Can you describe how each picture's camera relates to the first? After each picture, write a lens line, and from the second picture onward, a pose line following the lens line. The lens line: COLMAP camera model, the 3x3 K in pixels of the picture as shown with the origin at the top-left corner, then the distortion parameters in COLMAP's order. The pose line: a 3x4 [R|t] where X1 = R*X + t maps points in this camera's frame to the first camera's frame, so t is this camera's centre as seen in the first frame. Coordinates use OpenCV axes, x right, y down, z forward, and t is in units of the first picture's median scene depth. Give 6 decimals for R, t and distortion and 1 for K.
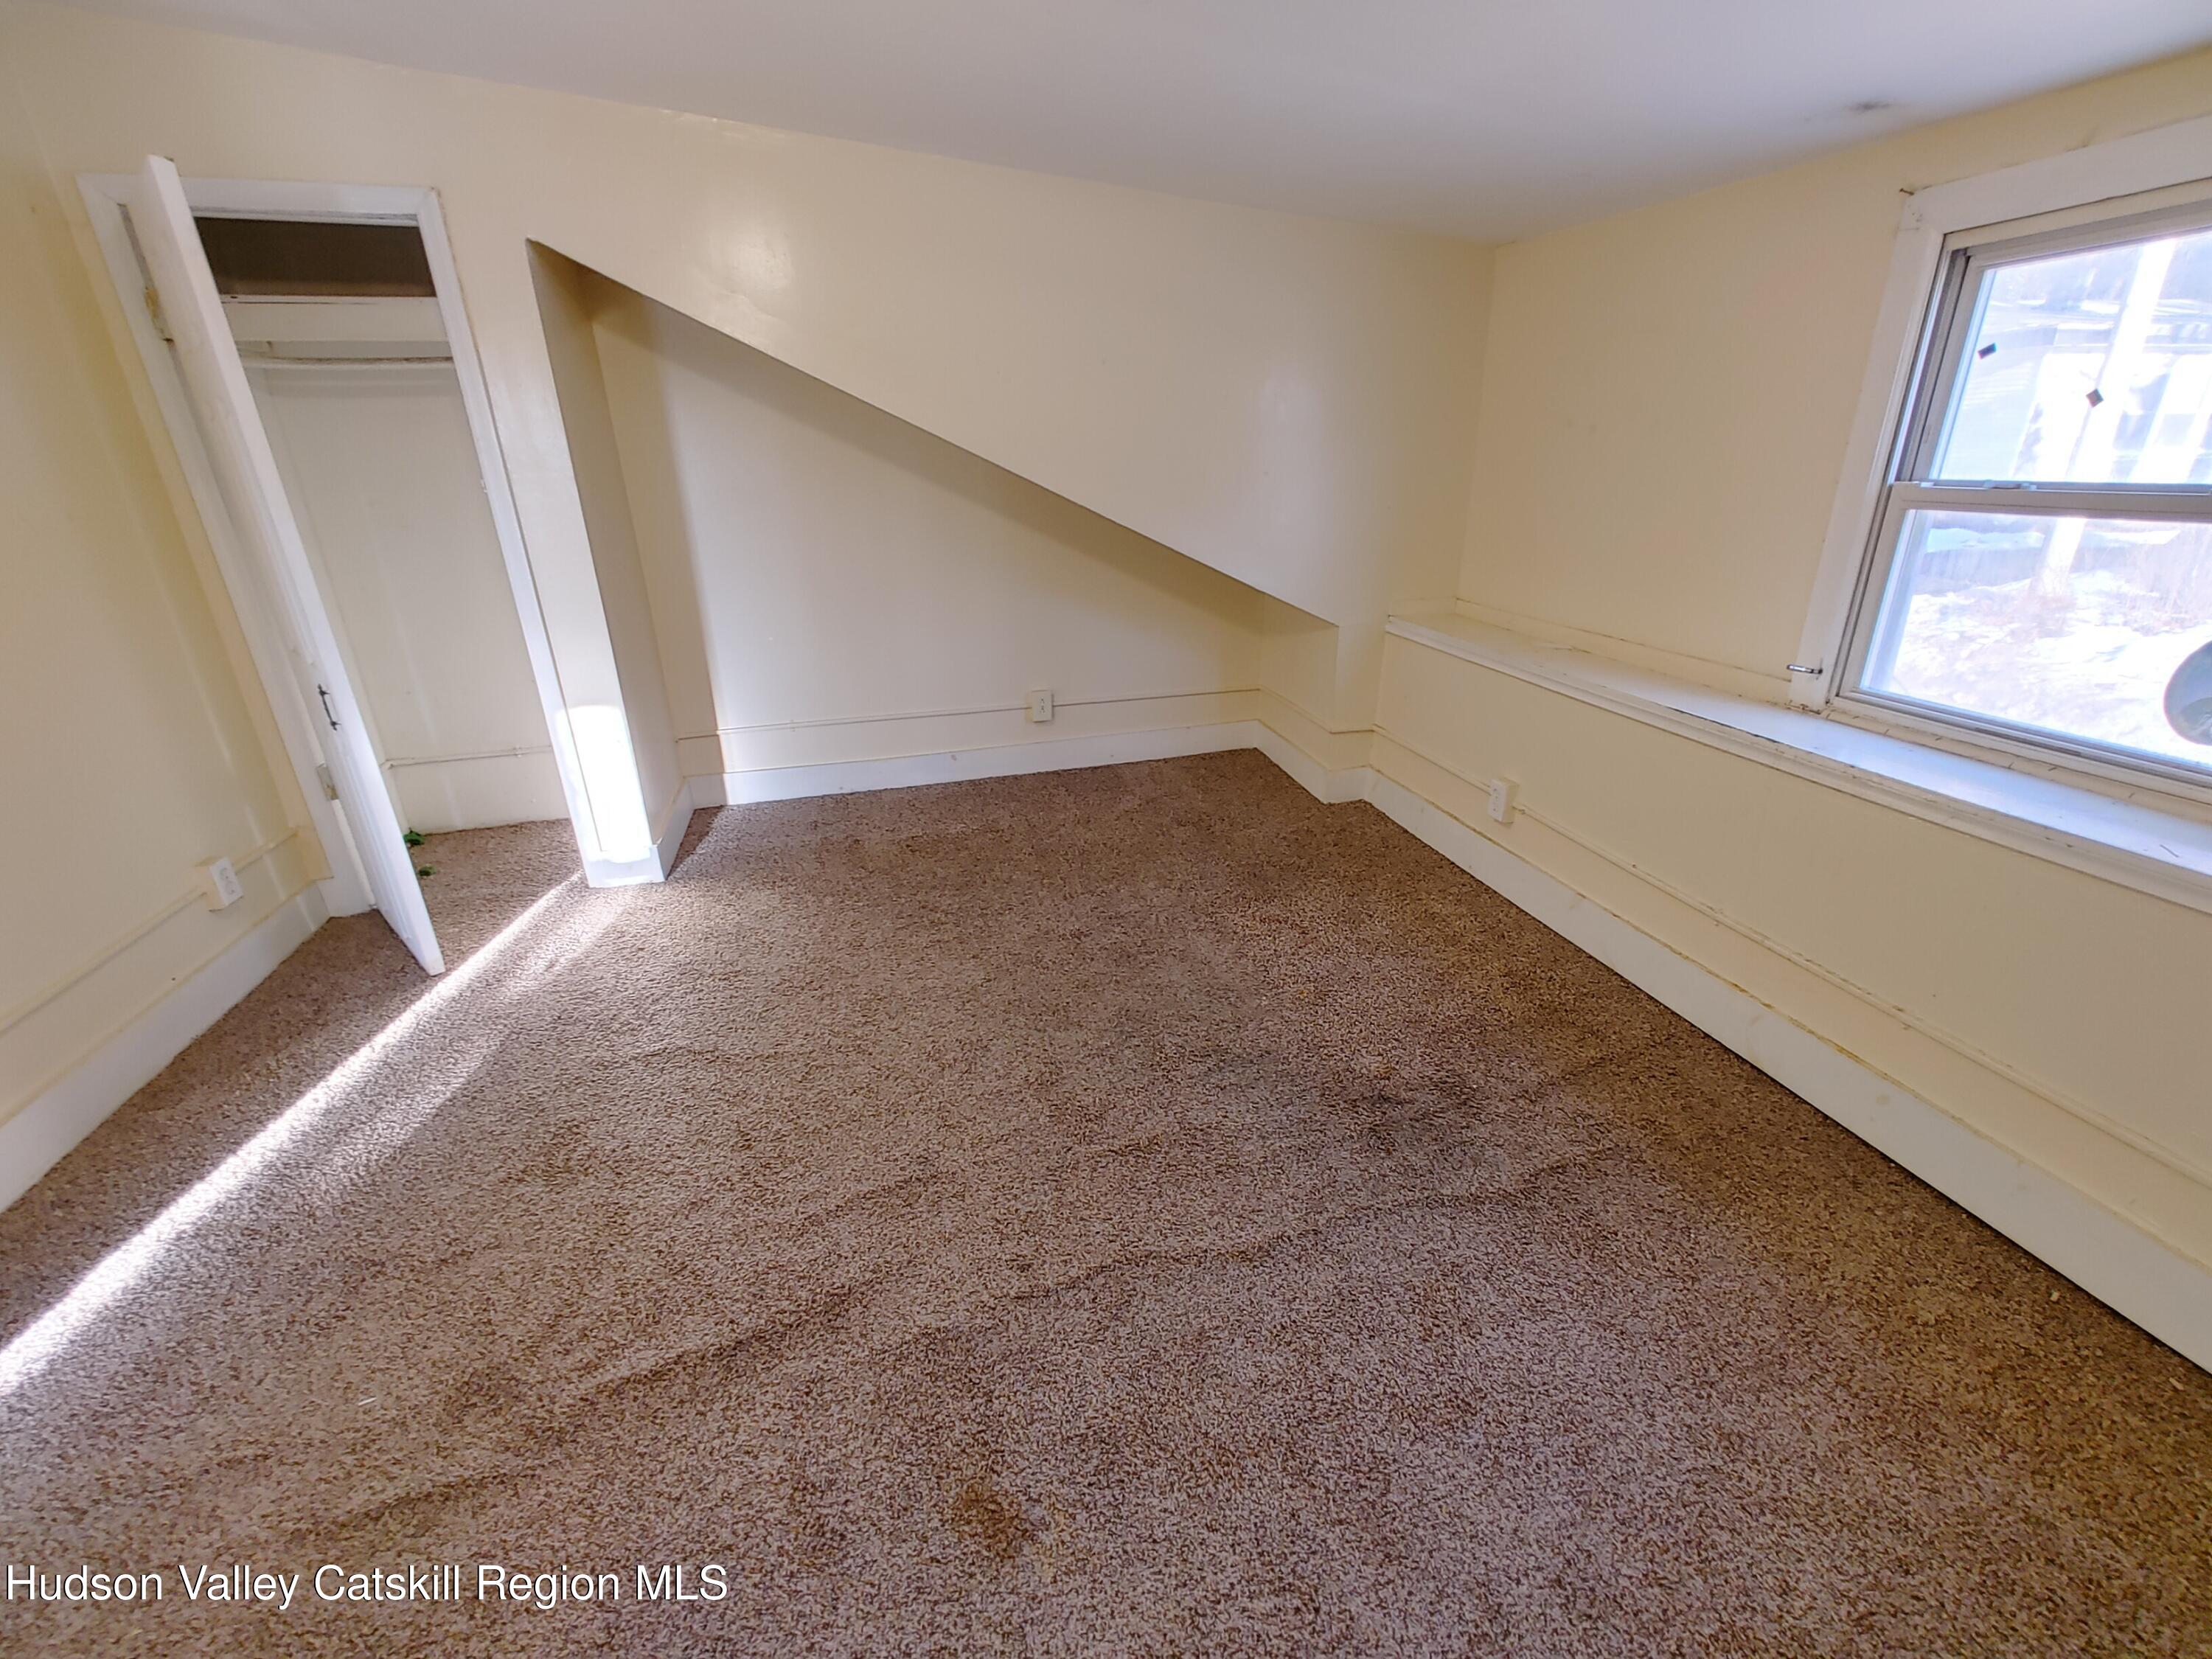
lens RADIAL K [[940.4, 0, 1111.9], [0, 940.4, 825.6], [0, 0, 1]] dist [0.000812, 0.000404]
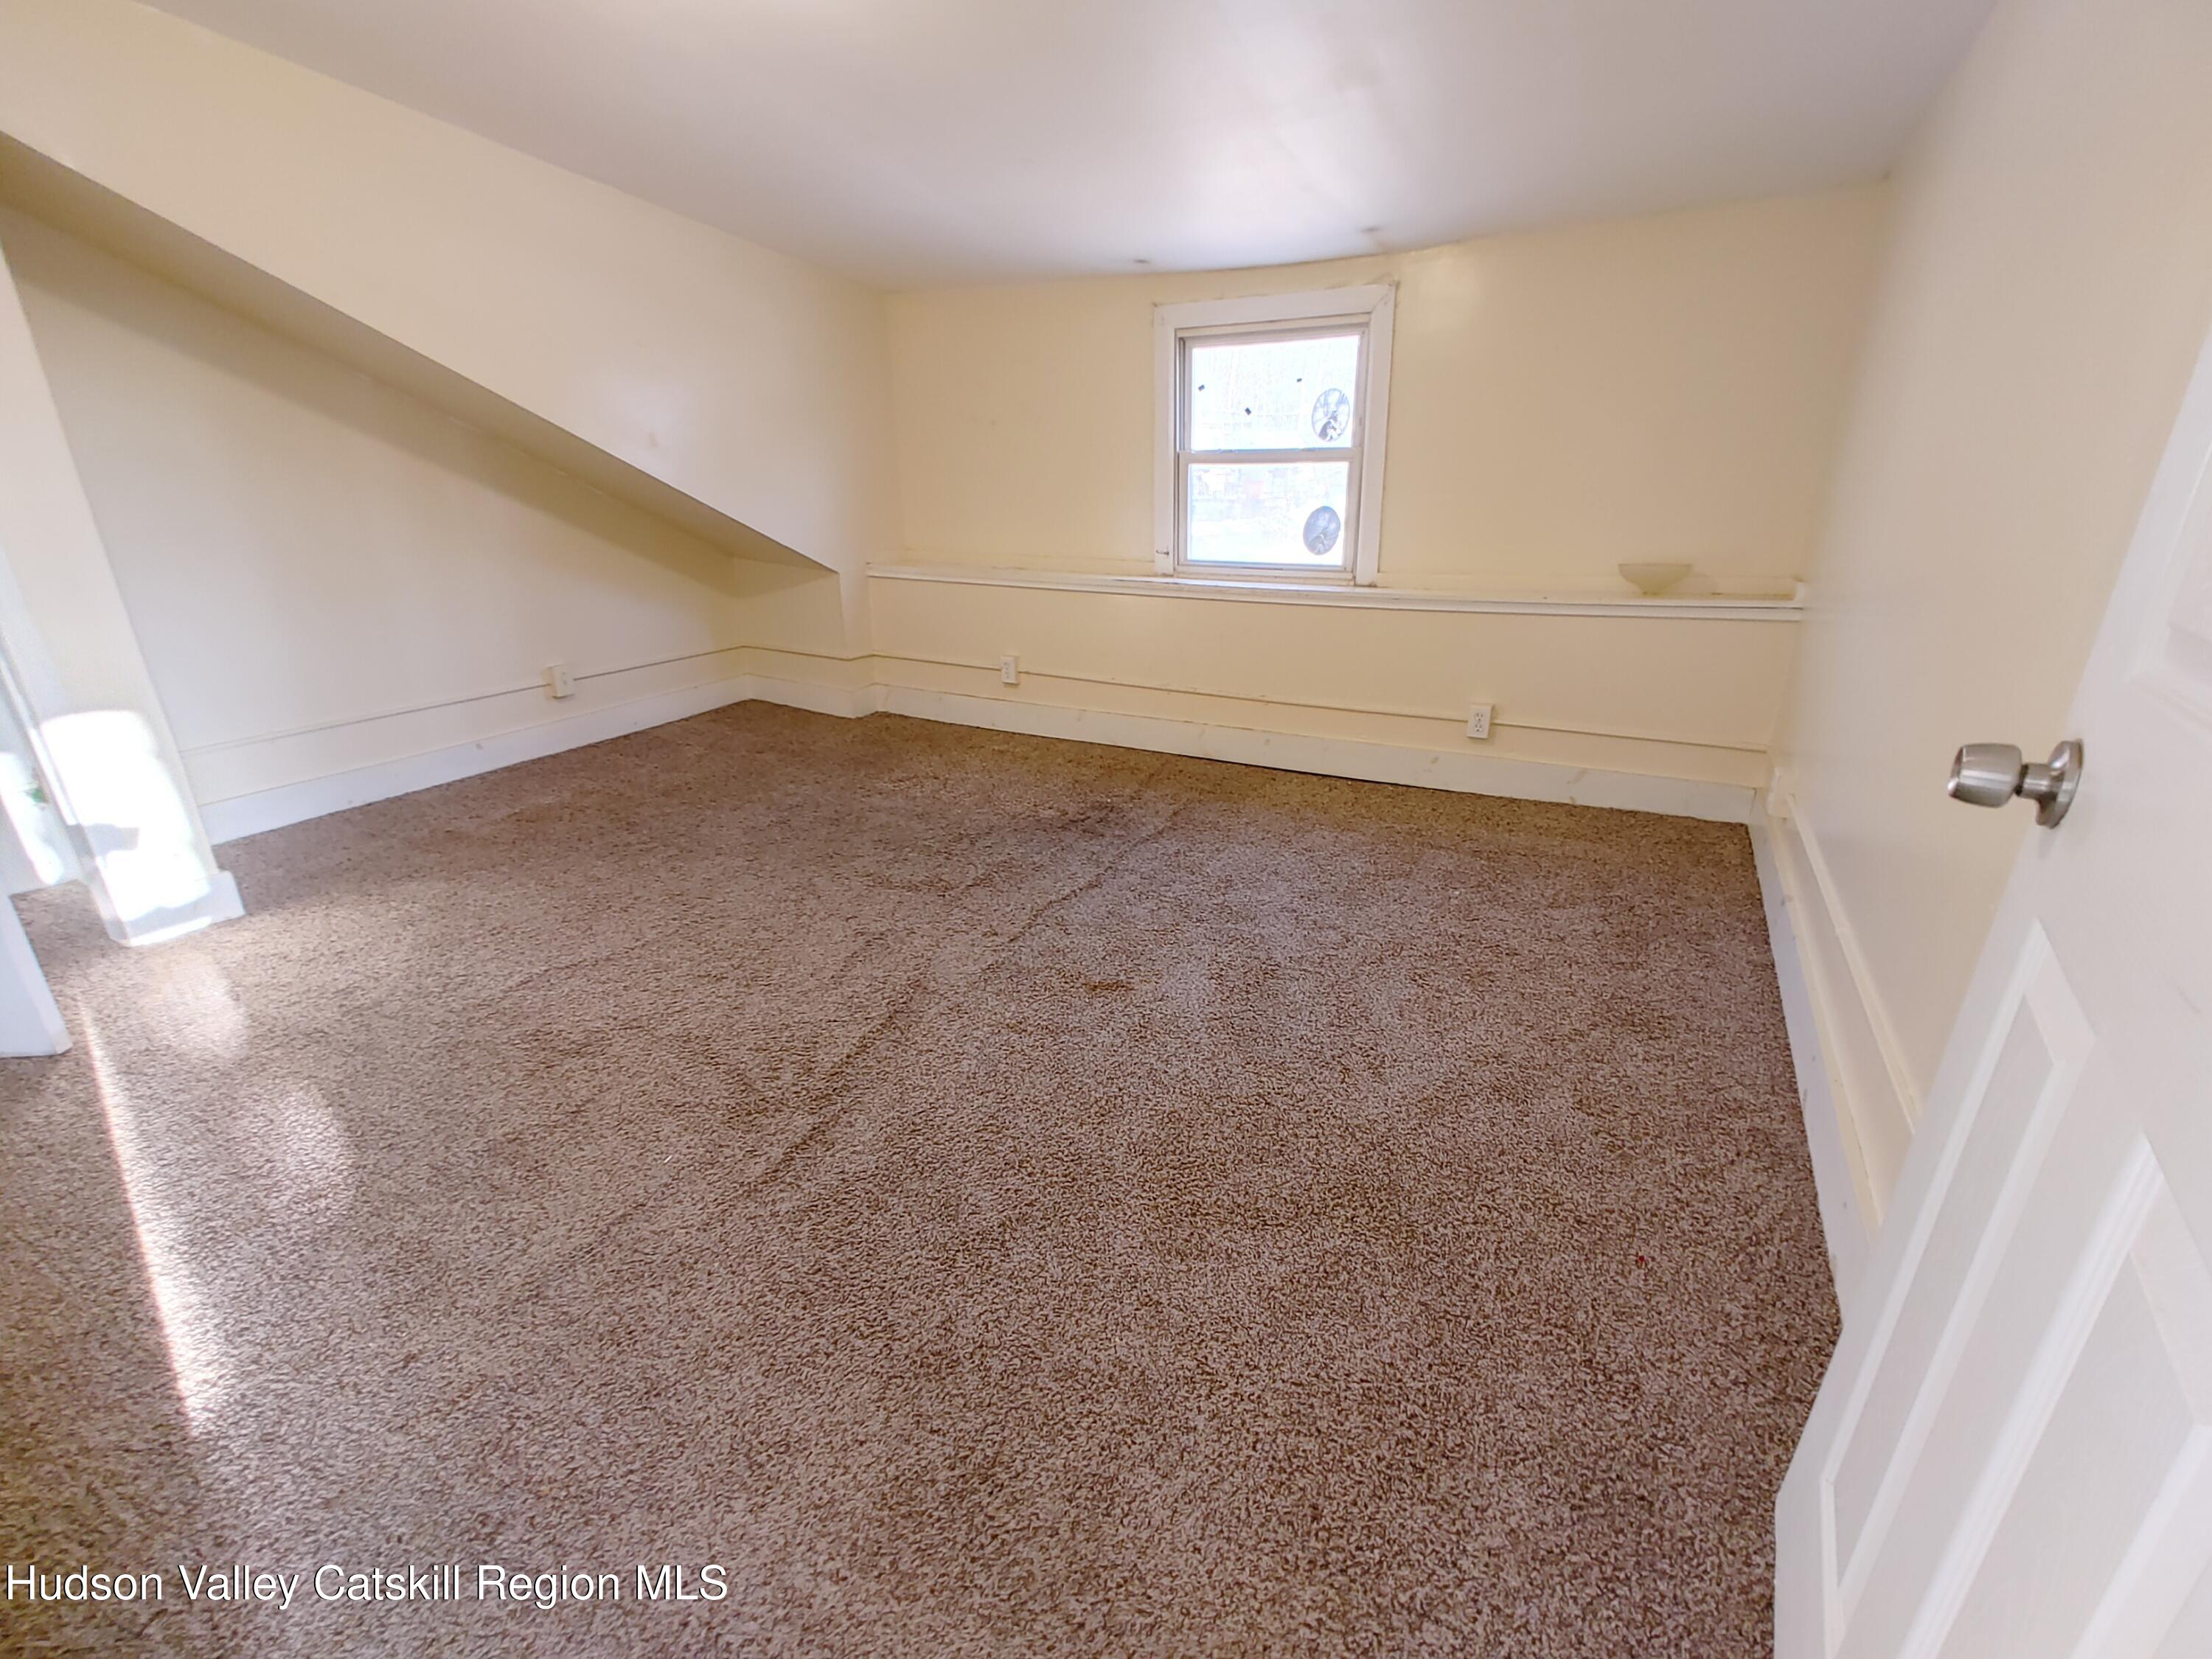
lens RADIAL K [[940.4, 0, 1111.9], [0, 940.4, 825.6], [0, 0, 1]] dist [0.000812, 0.000404]
pose [[0.675733, -0.245118, 0.695199, -0.641837], [0.265084, 0.960808, 0.081106, 0.147930], [-0.687834, 0.129480, 0.714227, -0.160964]]
